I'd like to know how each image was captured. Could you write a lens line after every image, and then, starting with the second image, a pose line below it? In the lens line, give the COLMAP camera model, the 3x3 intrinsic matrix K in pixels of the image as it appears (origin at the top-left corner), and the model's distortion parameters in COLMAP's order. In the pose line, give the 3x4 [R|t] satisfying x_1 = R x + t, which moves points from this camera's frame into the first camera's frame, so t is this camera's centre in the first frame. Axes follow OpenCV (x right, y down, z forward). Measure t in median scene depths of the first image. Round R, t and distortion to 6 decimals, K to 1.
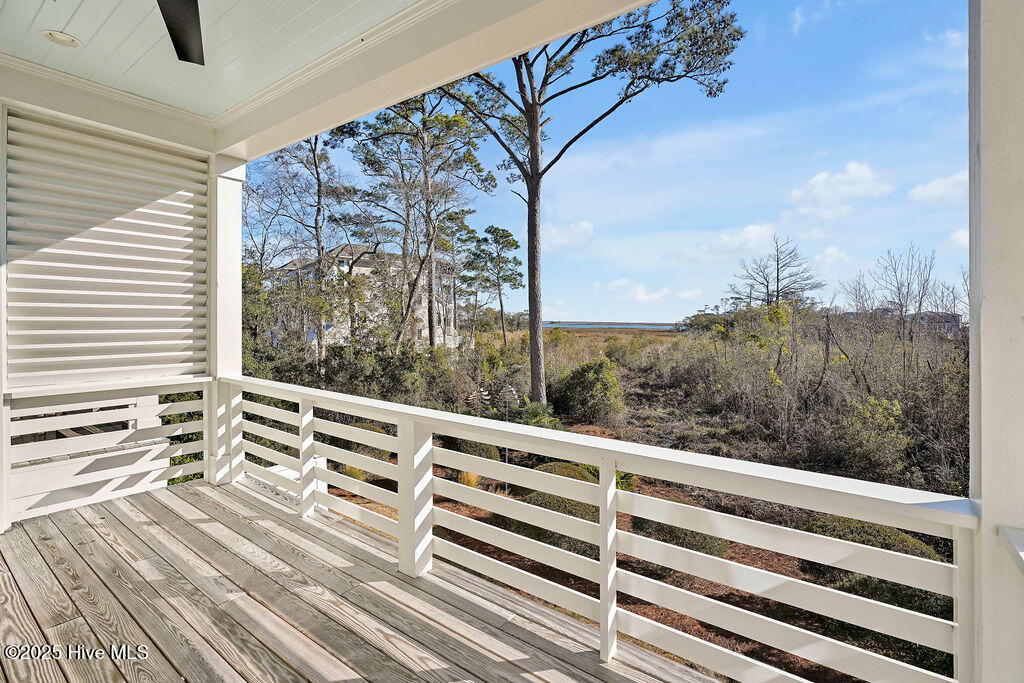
lens RADIAL K [[478.8, 0, 507.2], [0, 478.8, 323.4], [0, 0, 1]] dist [-0.015512, 0.000350]
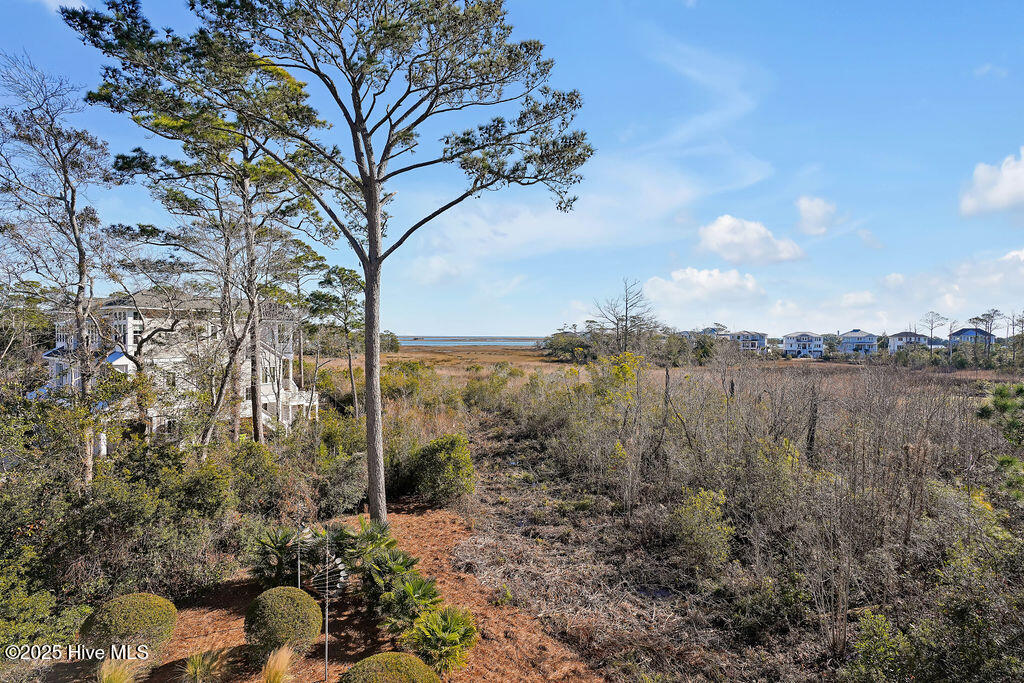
lens RADIAL K [[490.0, 0, 506.4], [0, 490.0, 343.9], [0, 0, 1]] dist [-0.024142, 0.009205]
pose [[0.962322, 0.005643, 0.271855, 0.038090], [-0.010182, 0.999831, 0.015288, -0.132712], [-0.271723, -0.017479, 0.962217, 0.057946]]
